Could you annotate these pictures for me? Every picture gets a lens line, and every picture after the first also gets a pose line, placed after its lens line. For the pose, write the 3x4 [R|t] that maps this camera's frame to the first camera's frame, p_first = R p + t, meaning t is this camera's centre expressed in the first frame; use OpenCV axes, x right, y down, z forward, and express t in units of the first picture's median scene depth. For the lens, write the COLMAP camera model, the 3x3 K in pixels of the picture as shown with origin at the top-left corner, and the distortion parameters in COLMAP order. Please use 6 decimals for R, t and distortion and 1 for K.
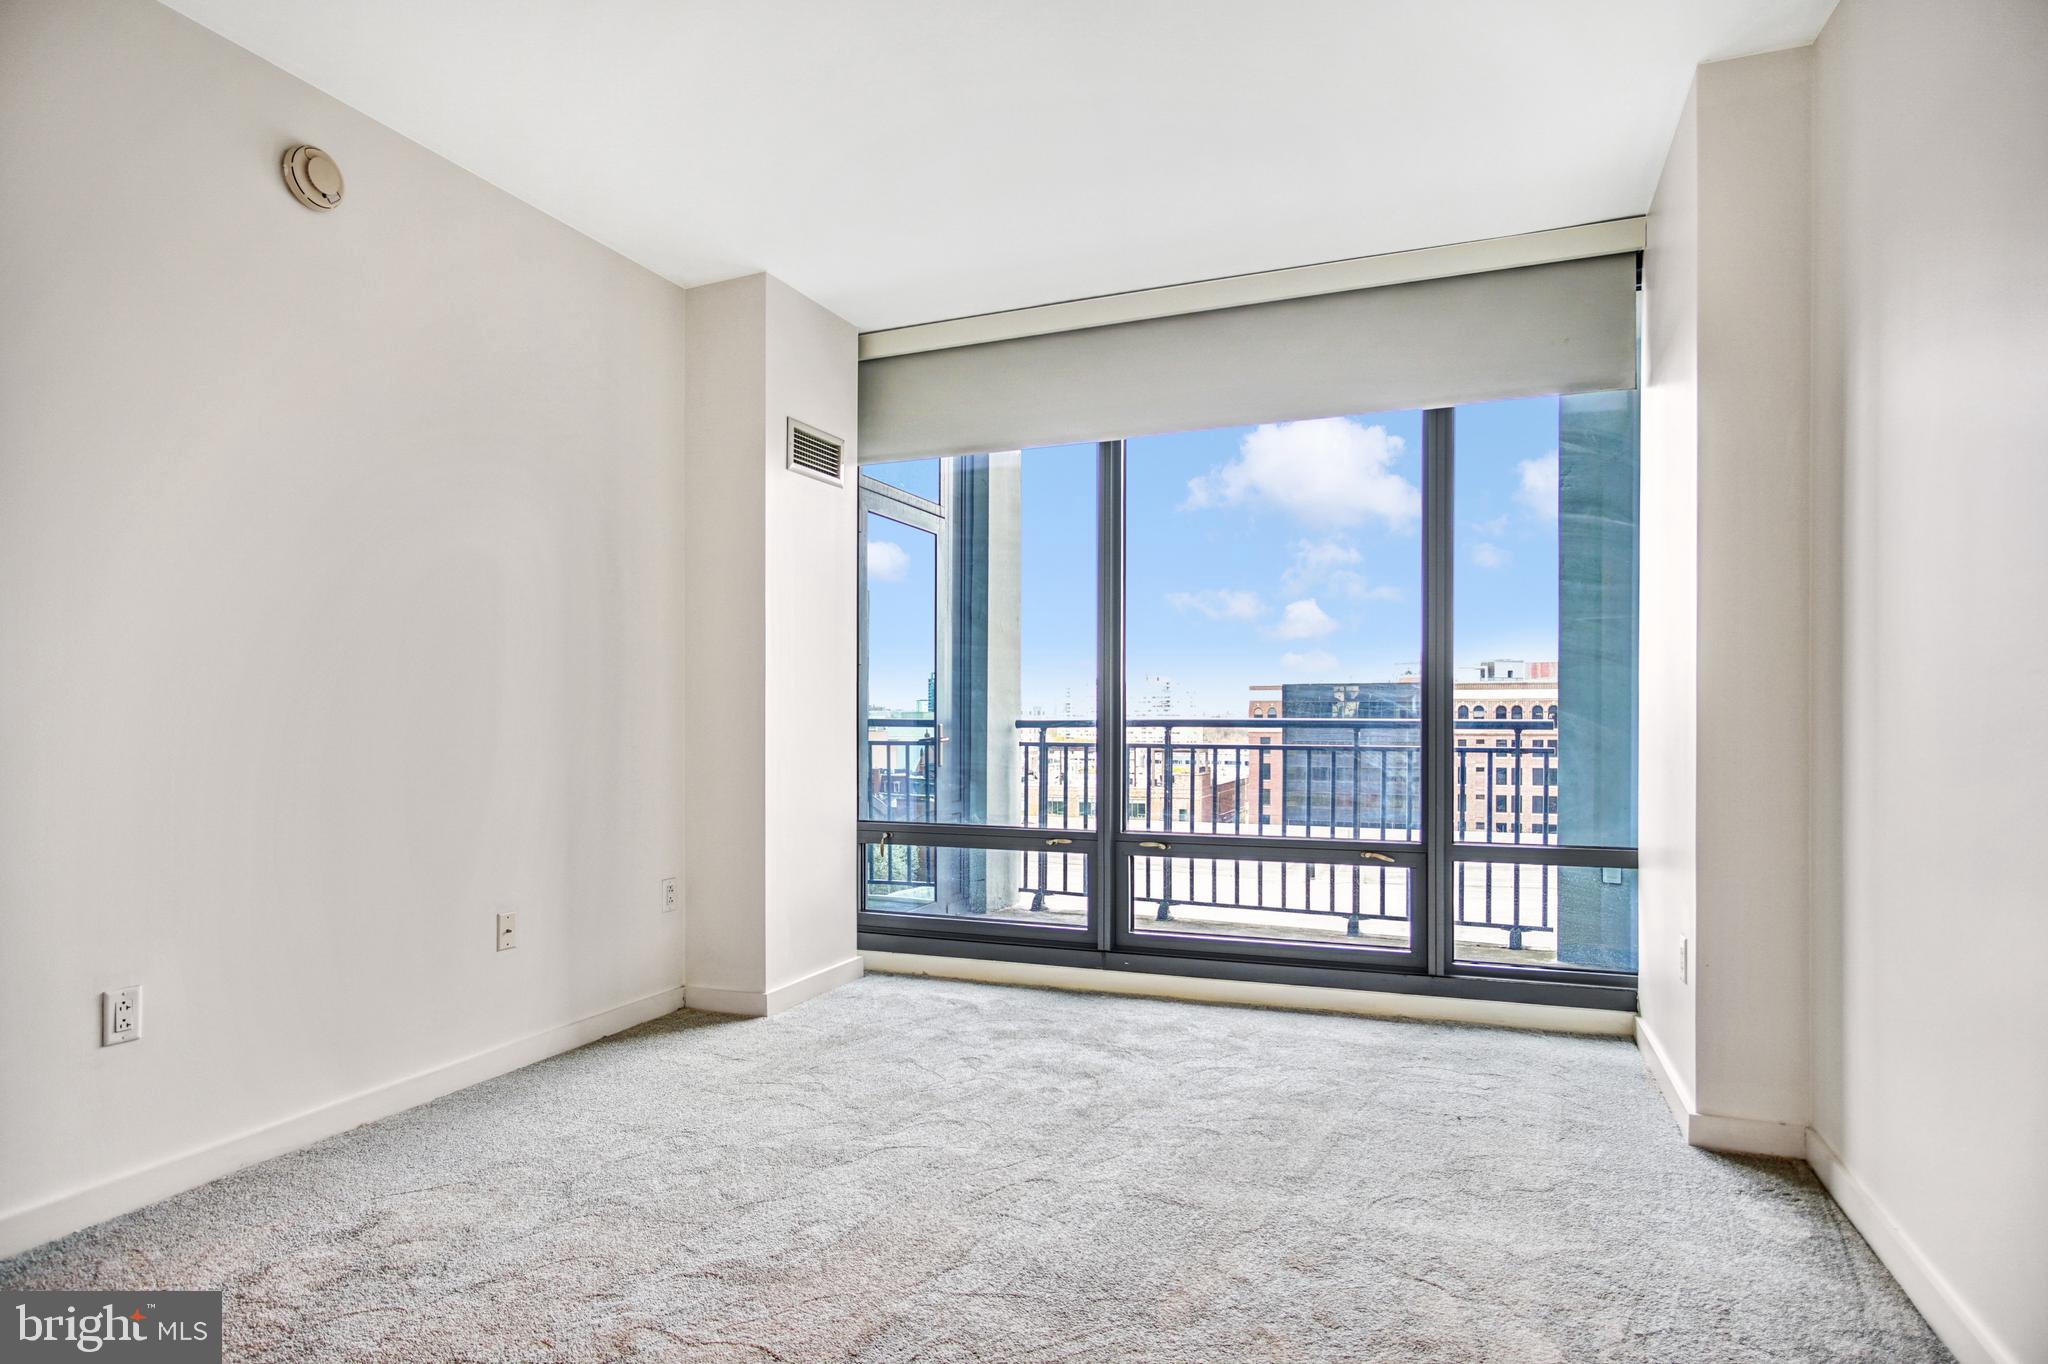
lens RADIAL K [[1117.7, 0, 1022.8], [0, 1117.7, 728.6], [0, 0, 1]] dist [-0.016809, 0.000954]
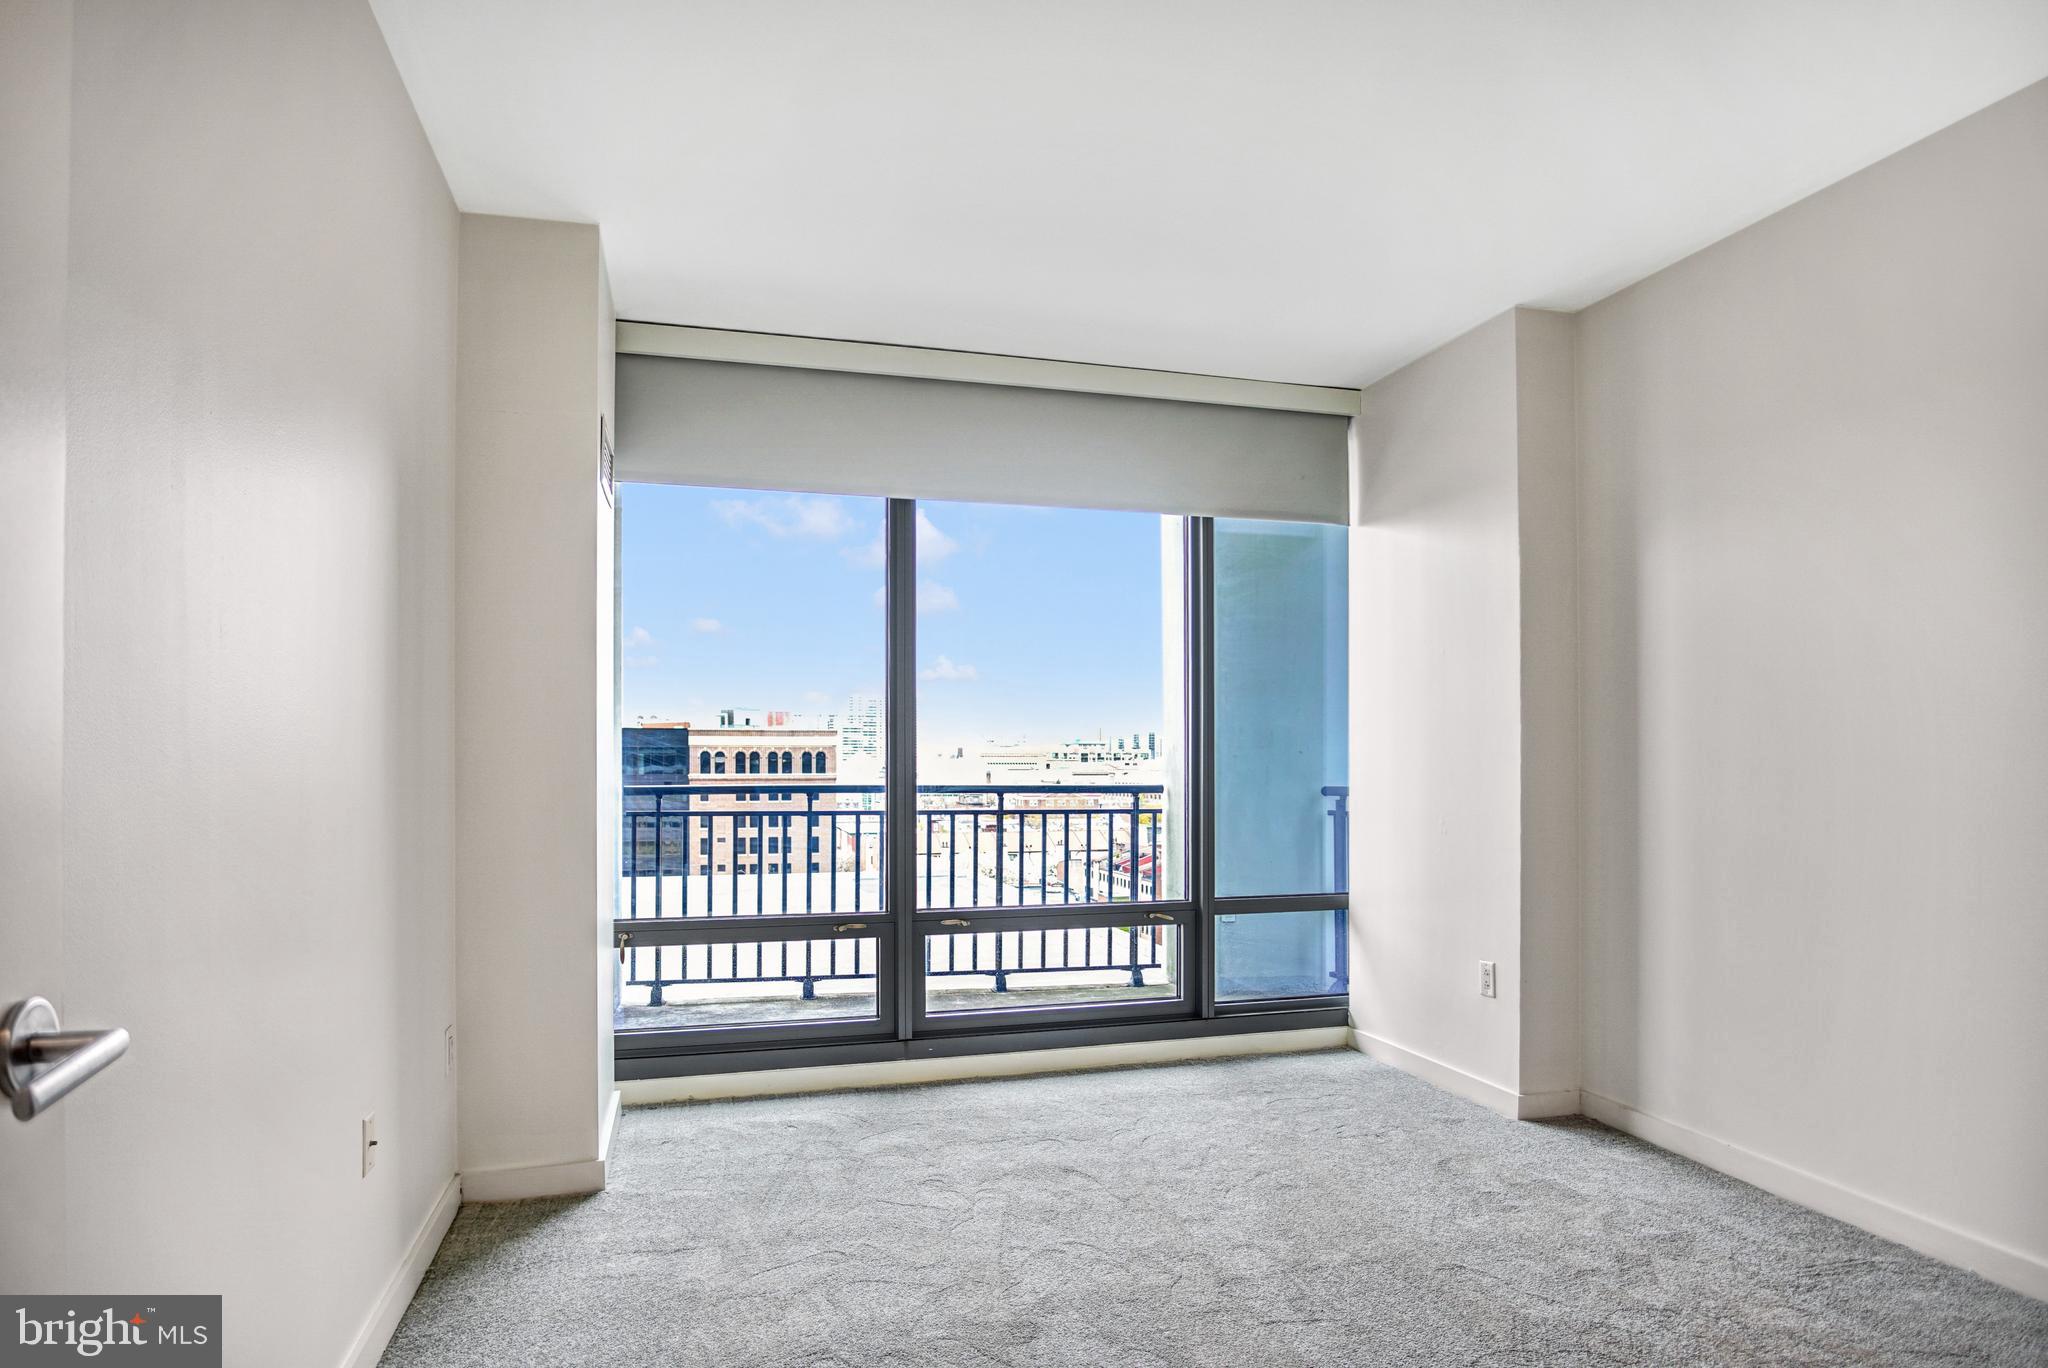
lens RADIAL K [[1090.6, 0, 1022.5], [0, 1090.6, 716.9], [0, 0, 1]] dist [-0.000859, -0.000237]
pose [[0.781425, 0.042788, 0.622530, -0.455695], [0.000281, 0.997622, -0.068922, -0.001674], [-0.623999, 0.054032, 0.779555, 0.246918]]
